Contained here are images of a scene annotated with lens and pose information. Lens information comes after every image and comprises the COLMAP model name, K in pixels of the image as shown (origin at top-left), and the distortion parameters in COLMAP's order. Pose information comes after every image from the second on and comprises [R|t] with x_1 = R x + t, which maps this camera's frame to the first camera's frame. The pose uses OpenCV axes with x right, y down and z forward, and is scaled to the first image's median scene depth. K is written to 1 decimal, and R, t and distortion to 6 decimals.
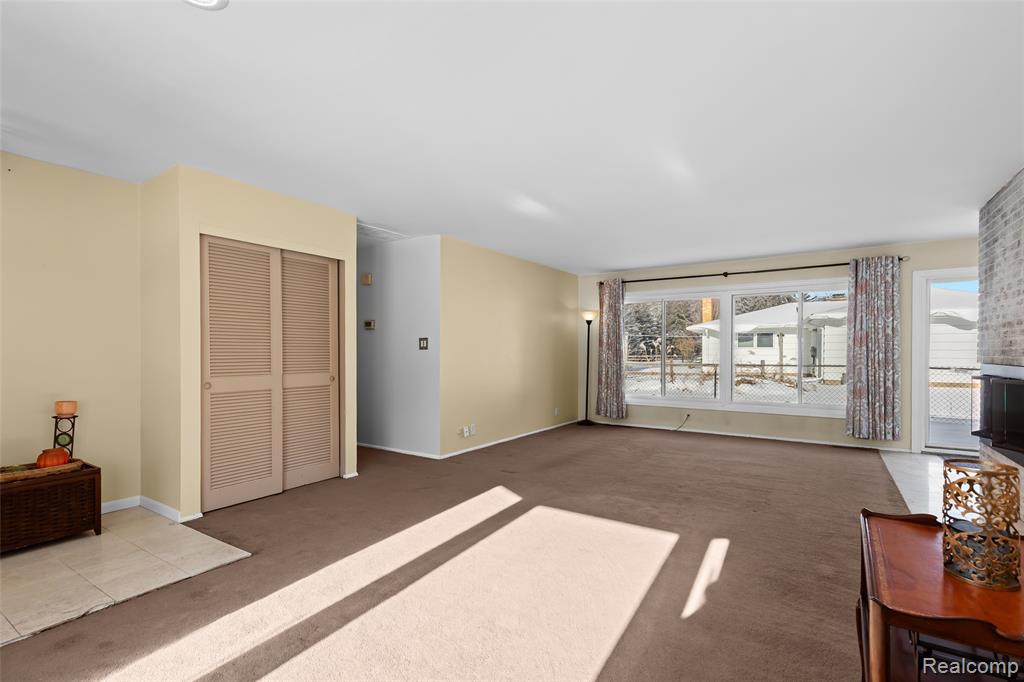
lens RADIAL K [[479.7, 0, 508.0], [0, 479.7, 350.5], [0, 0, 1]] dist [0.023846, 0.000463]
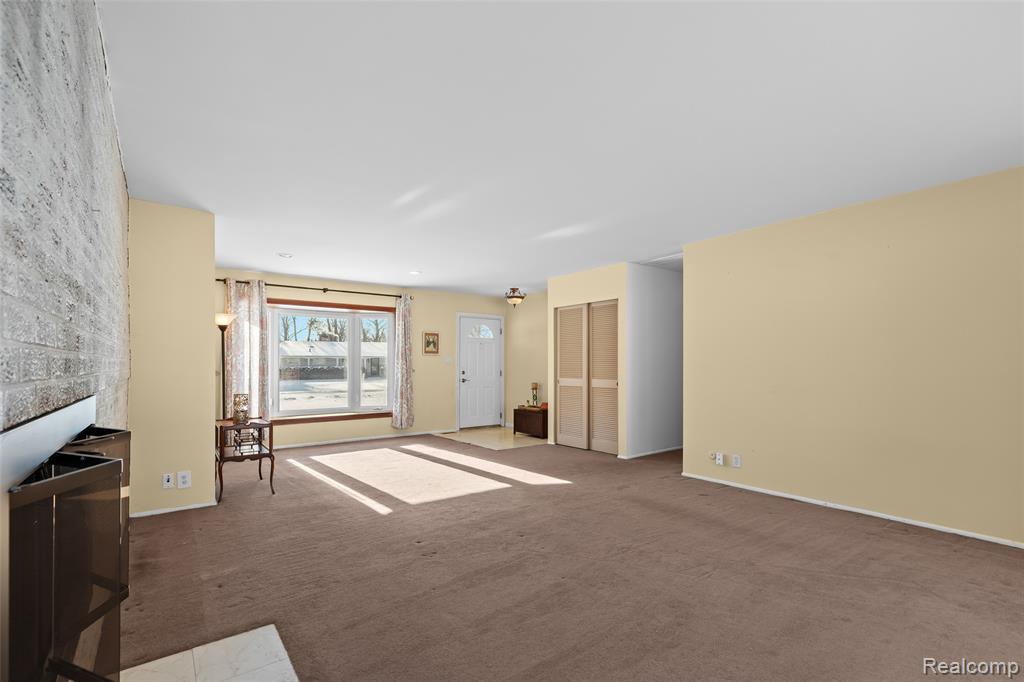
lens RADIAL K [[458.2, 0, 510.3], [0, 458.2, 362.3], [0, 0, 1]] dist [0.004764, -0.001723]
pose [[-0.325152, -0.005649, -0.945645, 1.164669], [0.002318, 0.999974, -0.006770, 0.003117], [0.945659, -0.004393, -0.325130, 1.325132]]
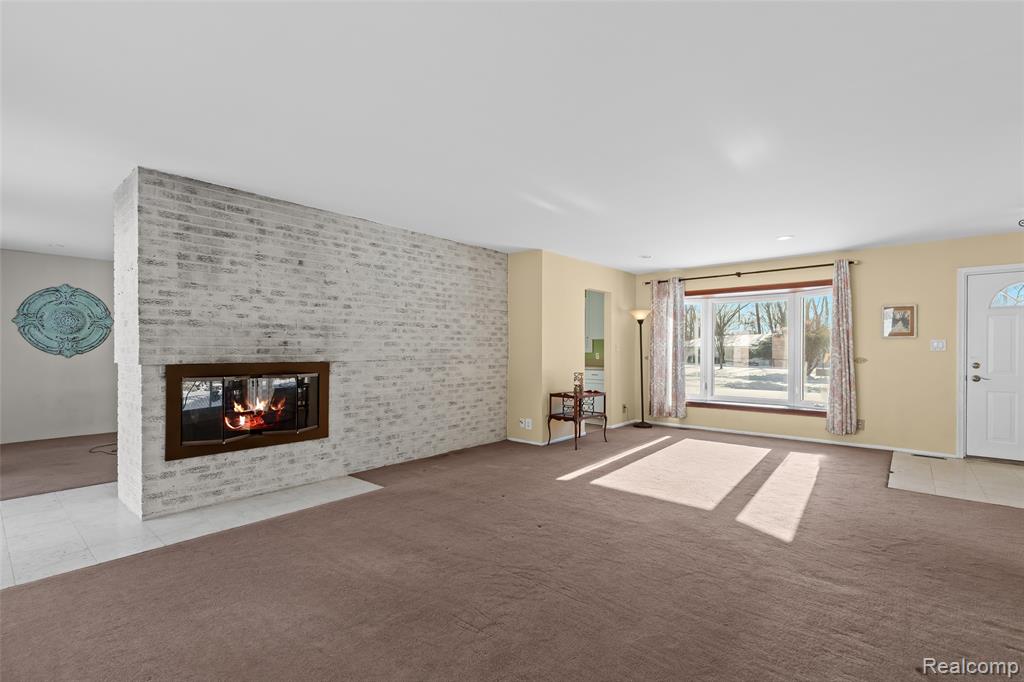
lens RADIAL K [[458.2, 0, 513.2], [0, 458.2, 346.2], [0, 0, 1]] dist [0.004764, -0.001723]
pose [[-0.996088, -0.003286, 0.088302, 0.367547], [-0.004234, 0.999935, -0.010551, 0.000550], [-0.088262, -0.010883, -0.996038, 1.879708]]
